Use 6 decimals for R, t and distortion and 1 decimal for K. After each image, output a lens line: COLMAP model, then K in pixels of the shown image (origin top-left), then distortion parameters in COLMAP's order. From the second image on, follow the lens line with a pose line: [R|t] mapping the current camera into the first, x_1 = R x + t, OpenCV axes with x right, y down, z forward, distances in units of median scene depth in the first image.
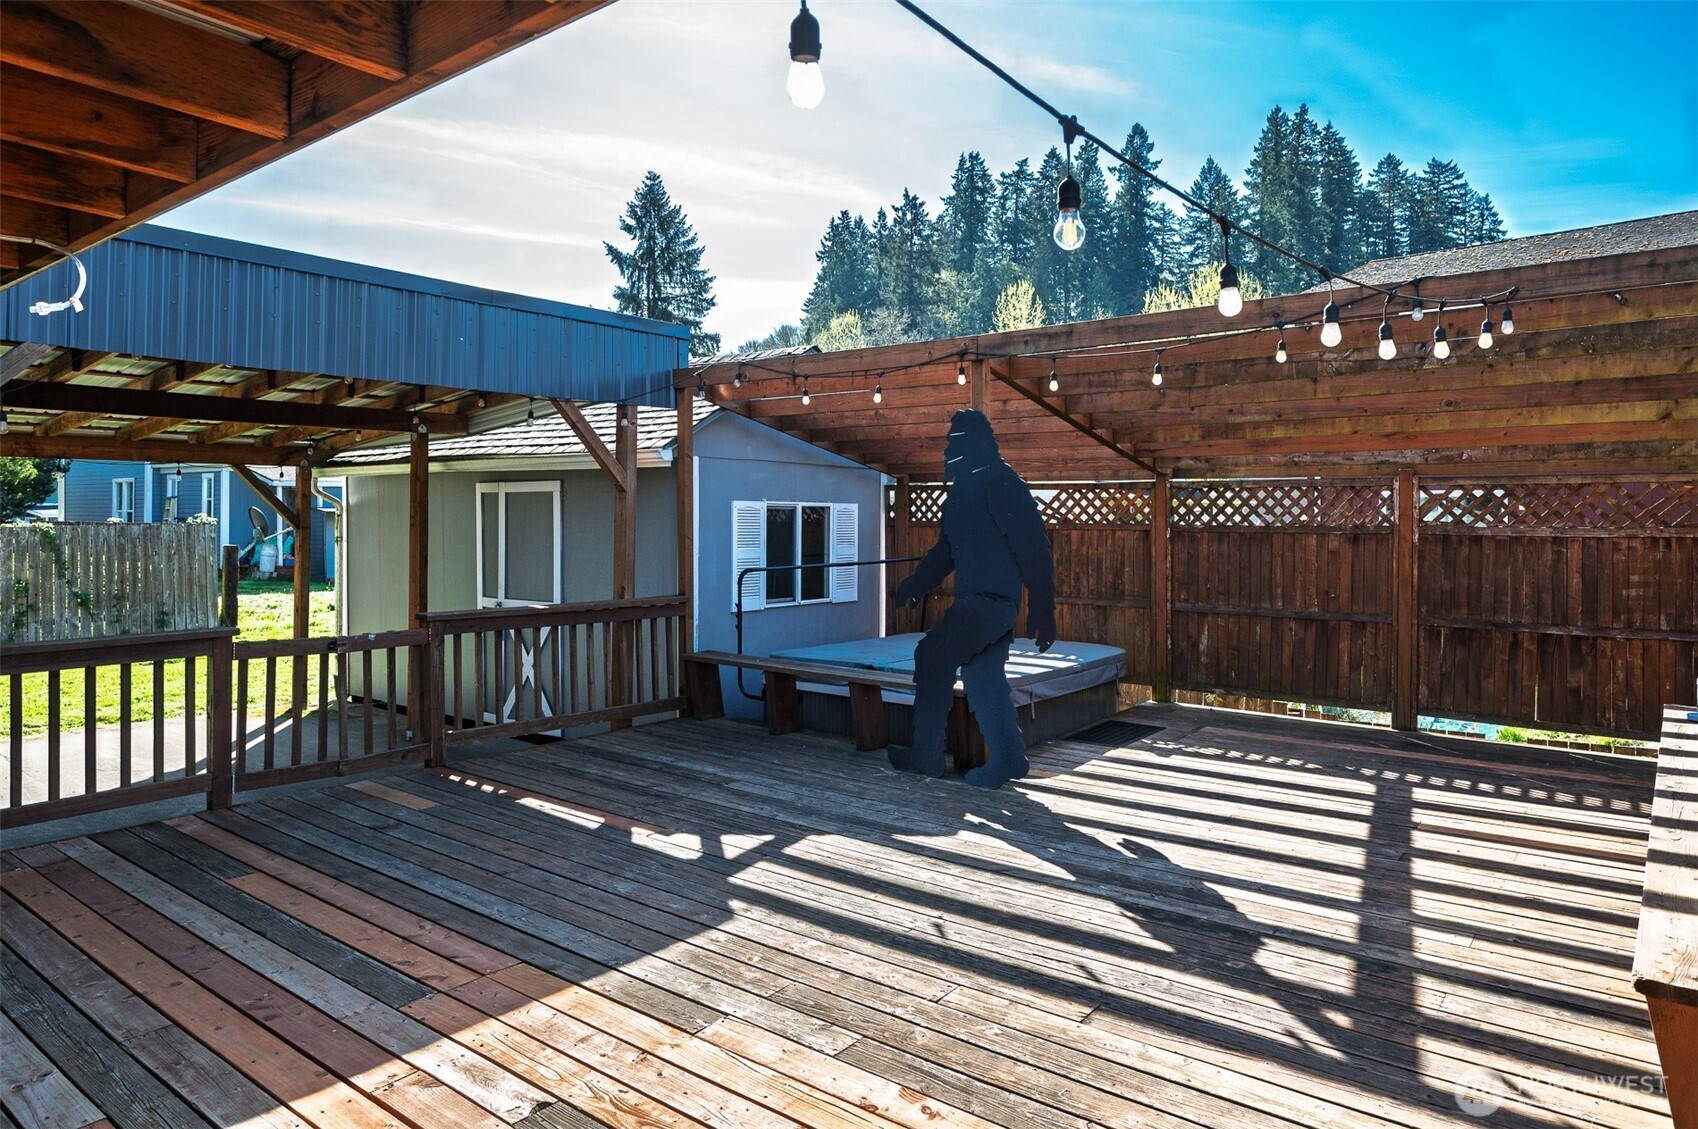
lens RADIAL K [[1044.1, 0, 839.4], [0, 1044.1, 532.0], [0, 0, 1]] dist [0.000566, -0.000791]
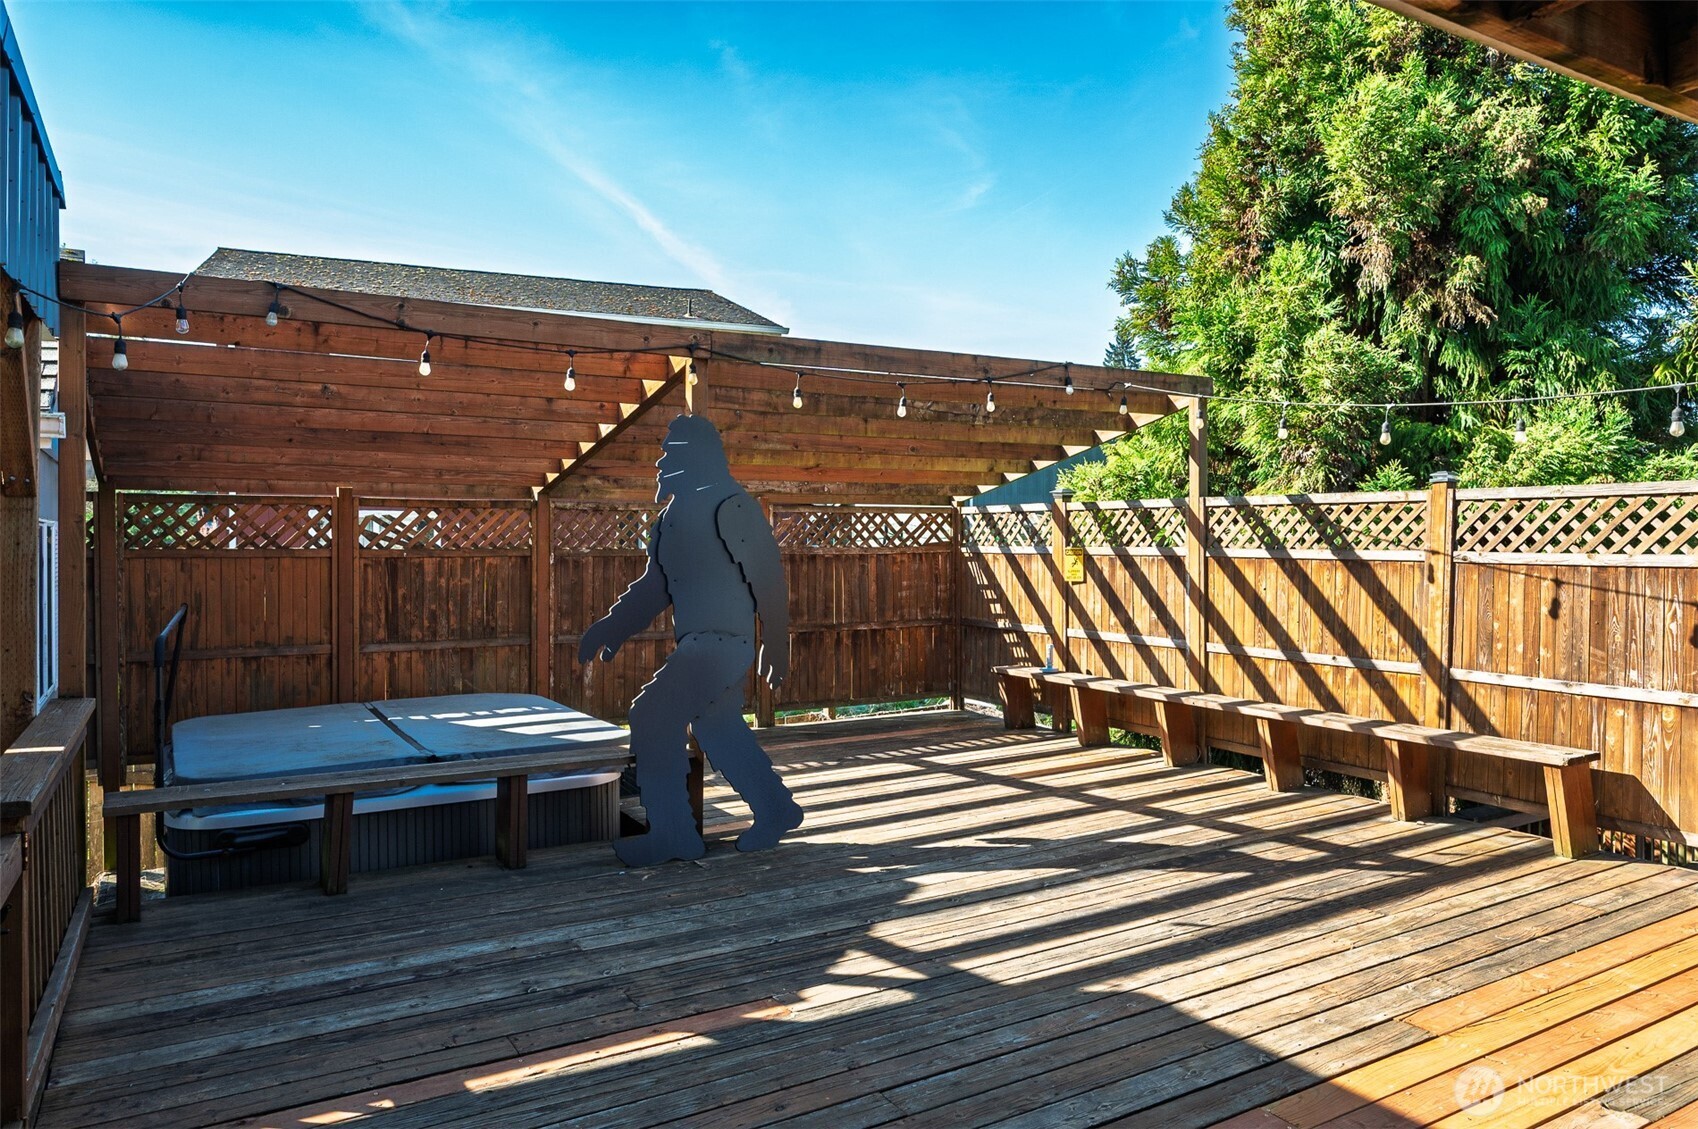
lens RADIAL K [[1136.7, 0, 856.5], [0, 1136.7, 548.6], [0, 0, 1]] dist [-0.005385, 0.003689]
pose [[0.360164, -0.012974, 0.932799, -0.617479], [0.017281, 0.999825, 0.007234, -0.012646], [-0.932729, 0.013515, 0.360325, 0.493184]]
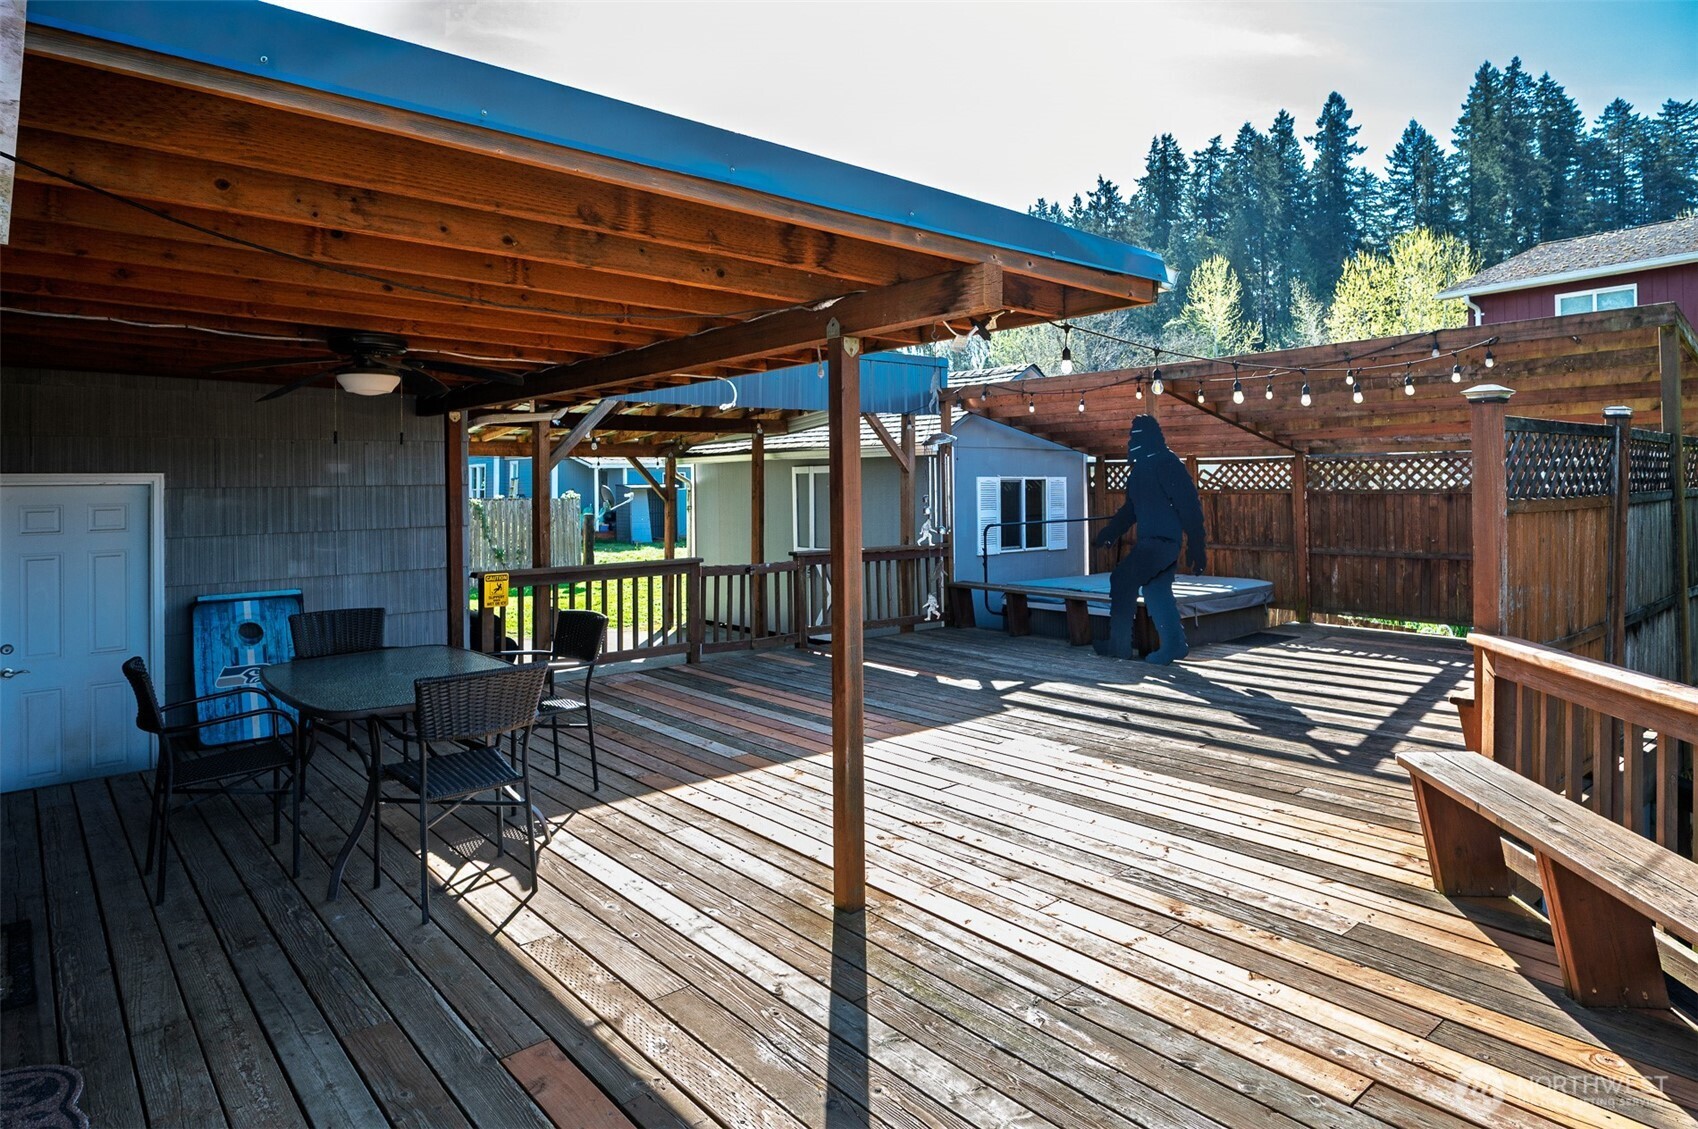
lens RADIAL K [[964.3, 0, 859.6], [0, 964.3, 479.1], [0, 0, 1]] dist [0.008355, -0.002661]
pose [[0.982642, -0.016567, -0.184773, -0.020902], [0.012534, 0.999658, -0.022972, 0.001603], [0.185090, 0.020257, 0.982513, -0.392657]]
